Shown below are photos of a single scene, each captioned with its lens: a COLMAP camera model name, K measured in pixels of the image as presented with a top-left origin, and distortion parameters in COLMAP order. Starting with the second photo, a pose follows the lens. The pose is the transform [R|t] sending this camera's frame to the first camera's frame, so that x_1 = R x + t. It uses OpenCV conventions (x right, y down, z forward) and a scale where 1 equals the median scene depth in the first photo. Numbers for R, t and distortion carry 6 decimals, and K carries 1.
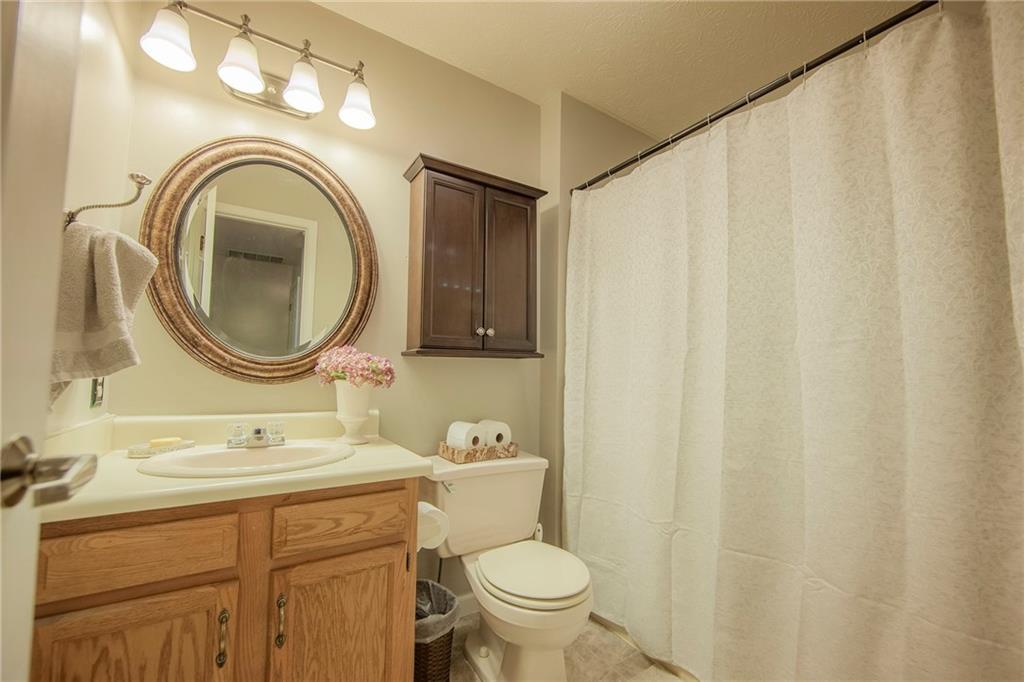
lens RADIAL K [[412.0, 0, 514.2], [0, 412.0, 345.9], [0, 0, 1]] dist [-0.004016, -0.000438]
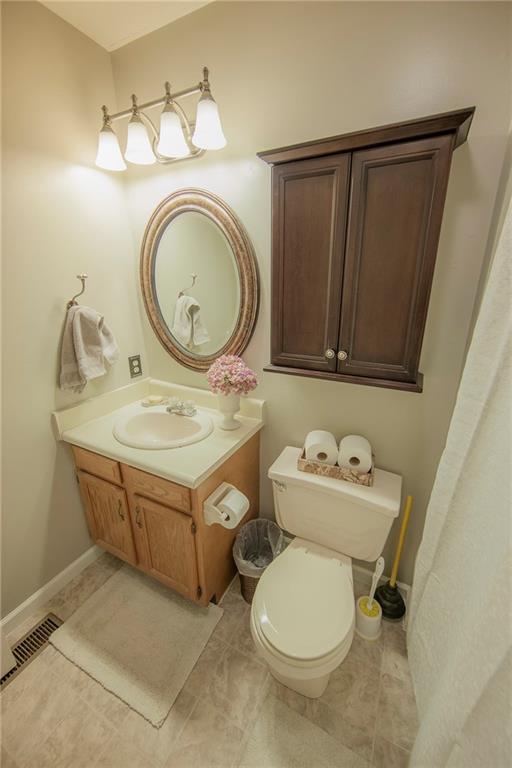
lens RADIAL K [[309.0, 0, 255.0], [0, 309.0, 382.0], [0, 0, 1]] dist [-0.004016, -0.000438]
pose [[0.485818, 0.270163, -0.831259, 0.443005], [0.076921, 0.934128, 0.348551, -0.239871], [0.870668, -0.233274, 0.433036, 0.590839]]
